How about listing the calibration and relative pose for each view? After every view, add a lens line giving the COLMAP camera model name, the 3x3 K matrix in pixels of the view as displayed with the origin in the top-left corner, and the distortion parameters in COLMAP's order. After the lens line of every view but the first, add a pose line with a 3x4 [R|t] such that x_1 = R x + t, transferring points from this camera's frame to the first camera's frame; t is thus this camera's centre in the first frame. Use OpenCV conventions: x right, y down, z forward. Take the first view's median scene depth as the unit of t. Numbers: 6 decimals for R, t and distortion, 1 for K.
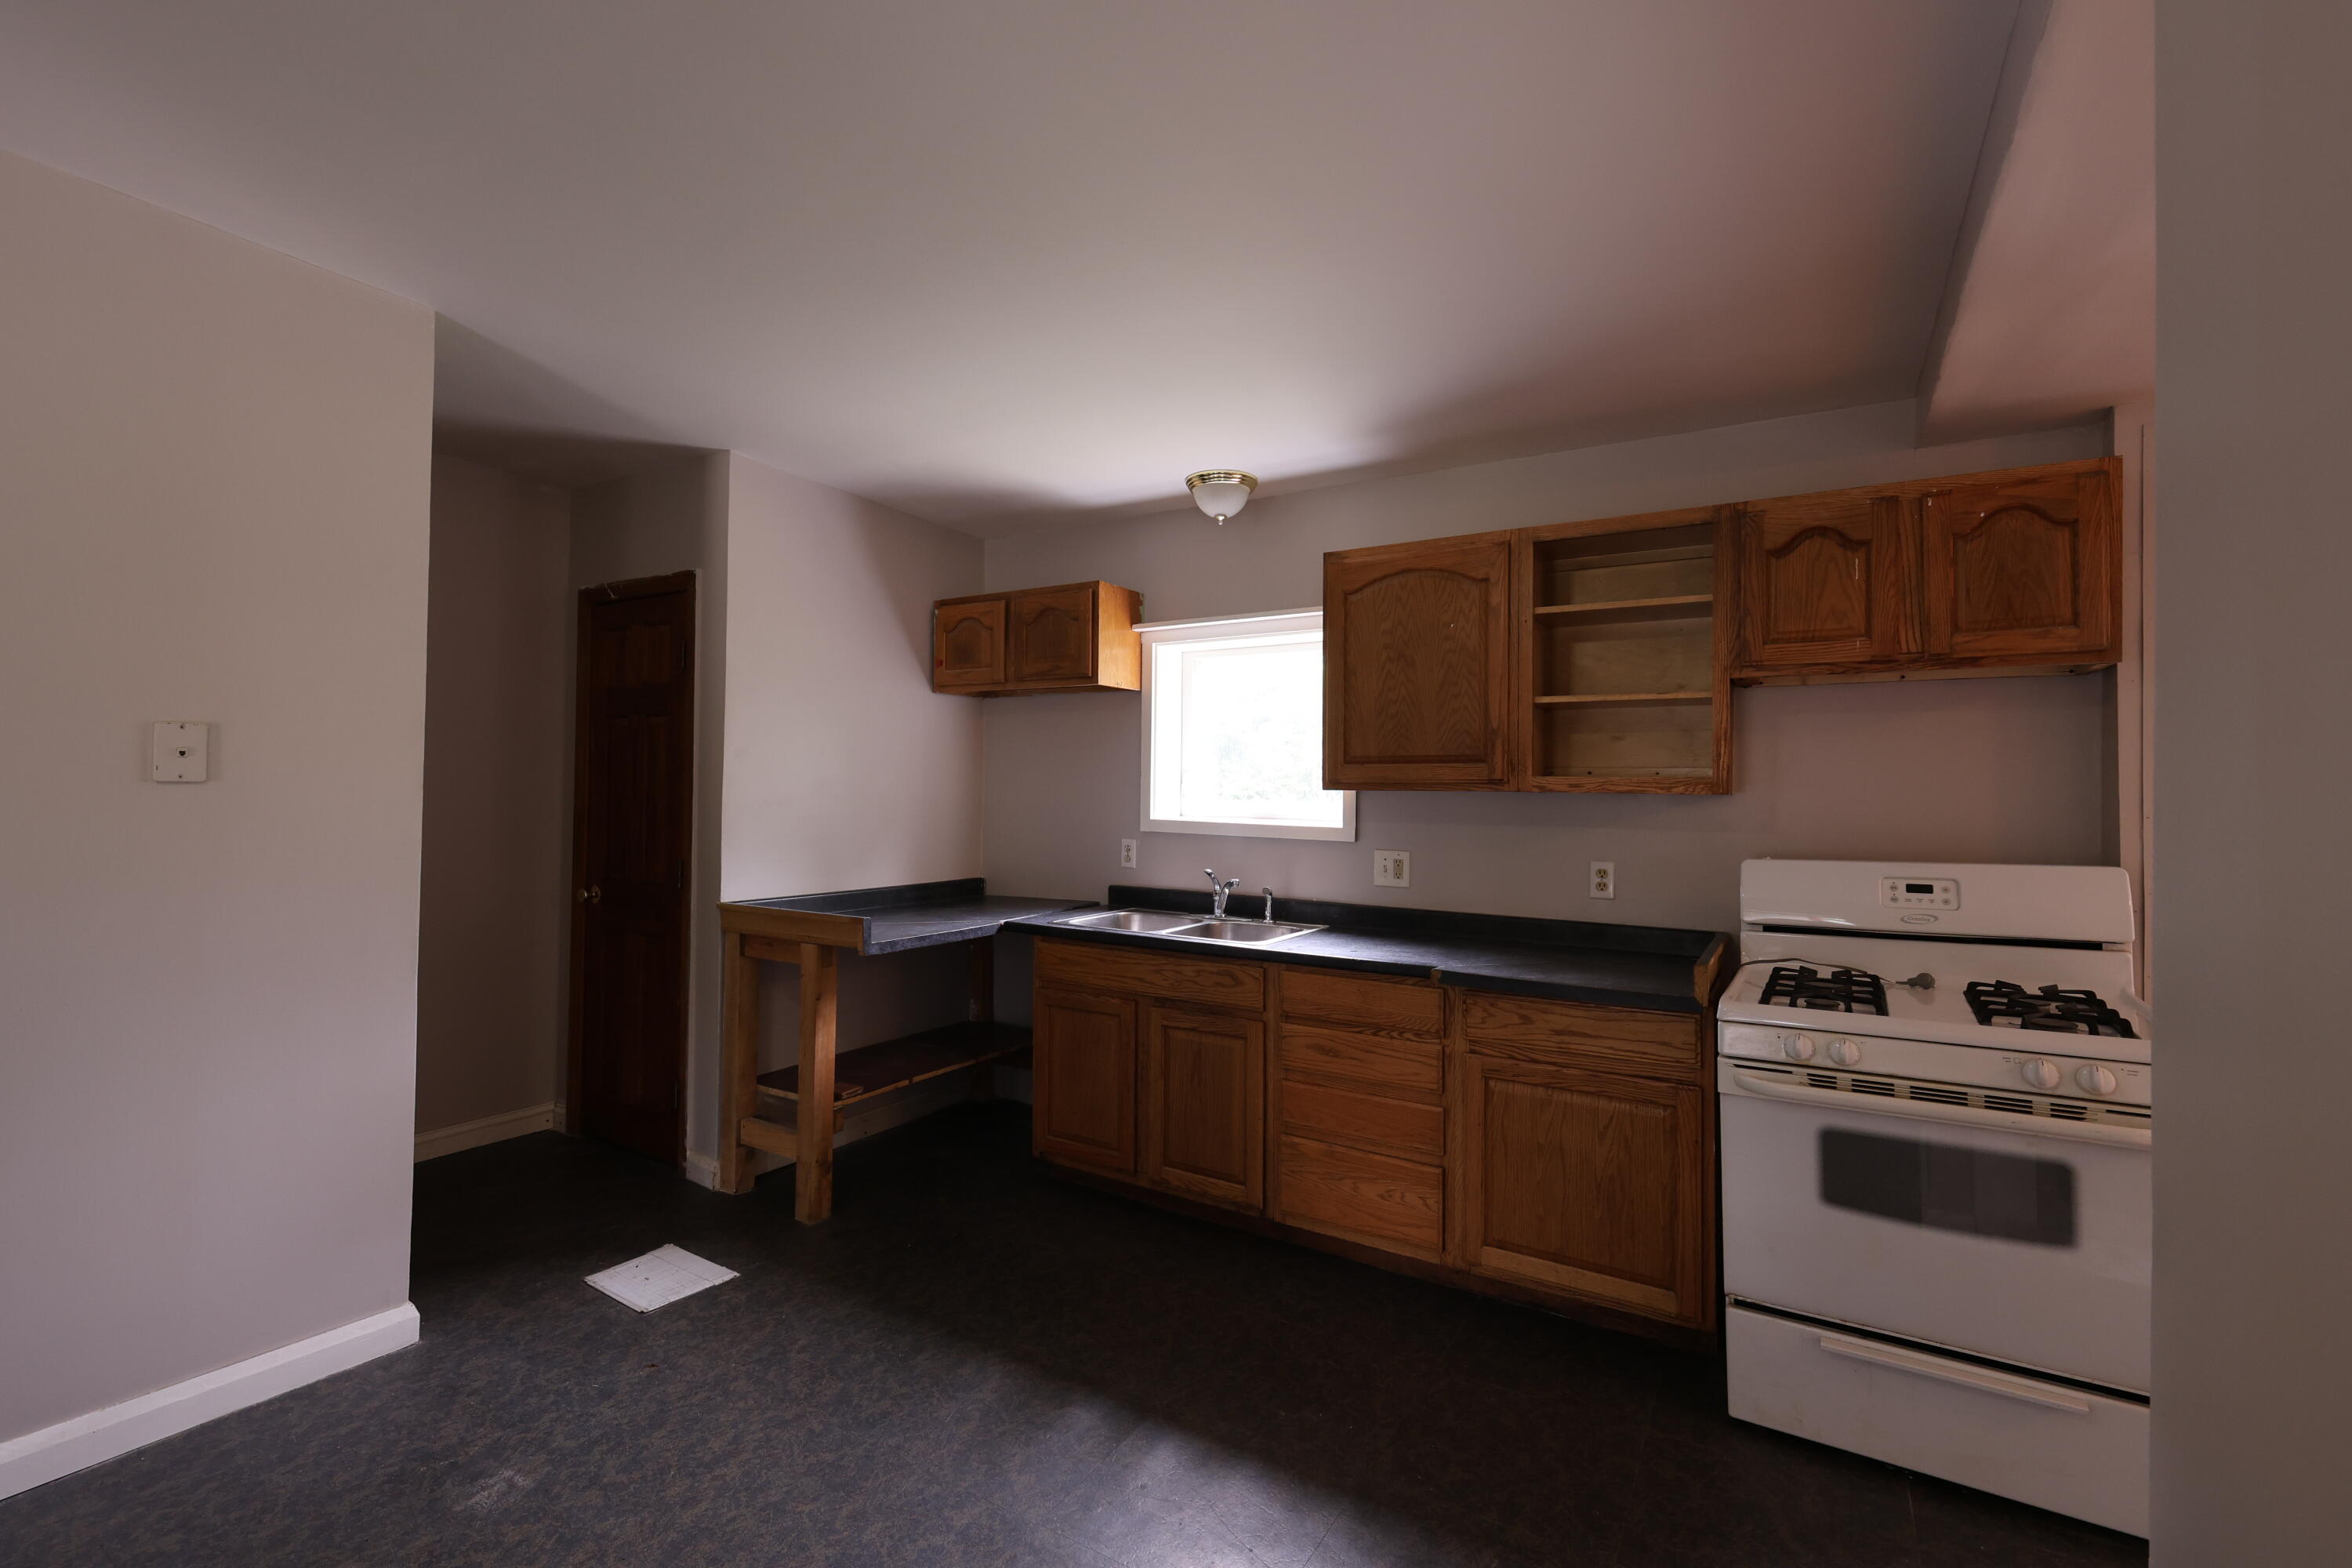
lens RADIAL K [[1017.4, 0, 1187.1], [0, 1017.4, 783.2], [0, 0, 1]] dist [0.003384, 0.000244]
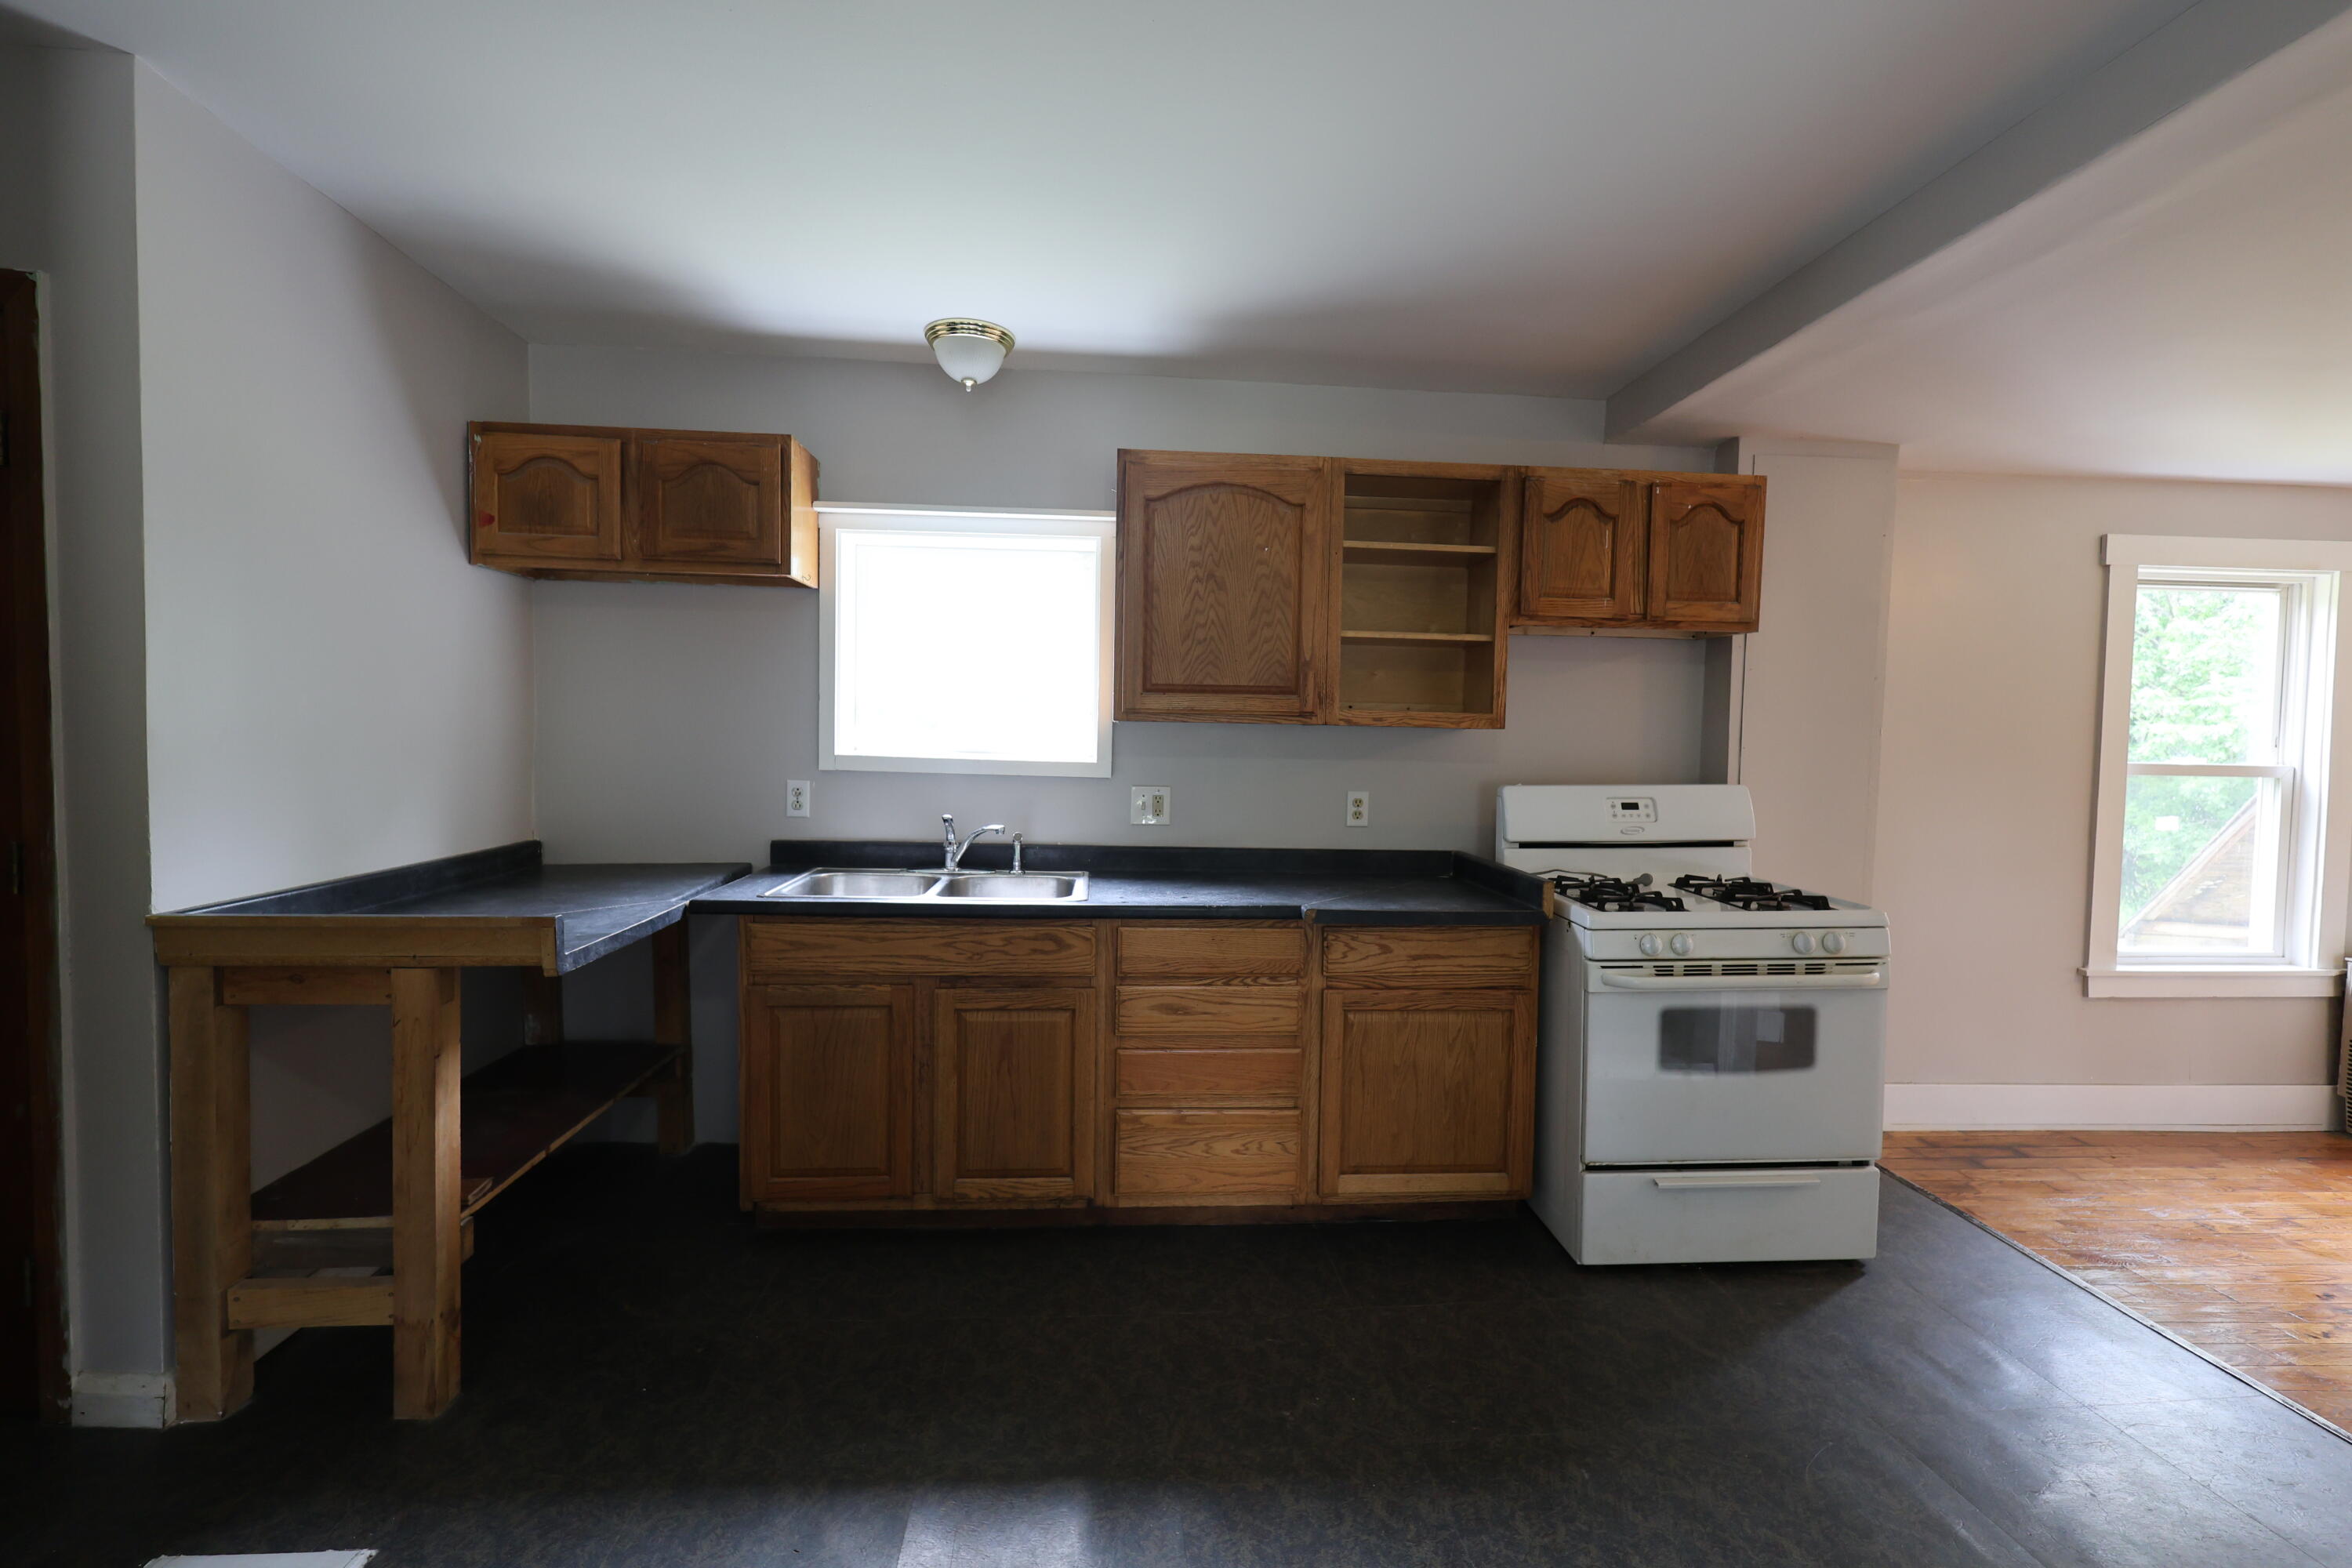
lens RADIAL K [[1017.4, 0, 1180.2], [0, 1017.4, 780.7], [0, 0, 1]] dist [0.003384, 0.000244]
pose [[0.808263, -0.024231, 0.588323, -0.361579], [-0.015336, 0.997948, 0.062171, 0.003181], [-0.588622, -0.059273, 0.806232, 0.260448]]
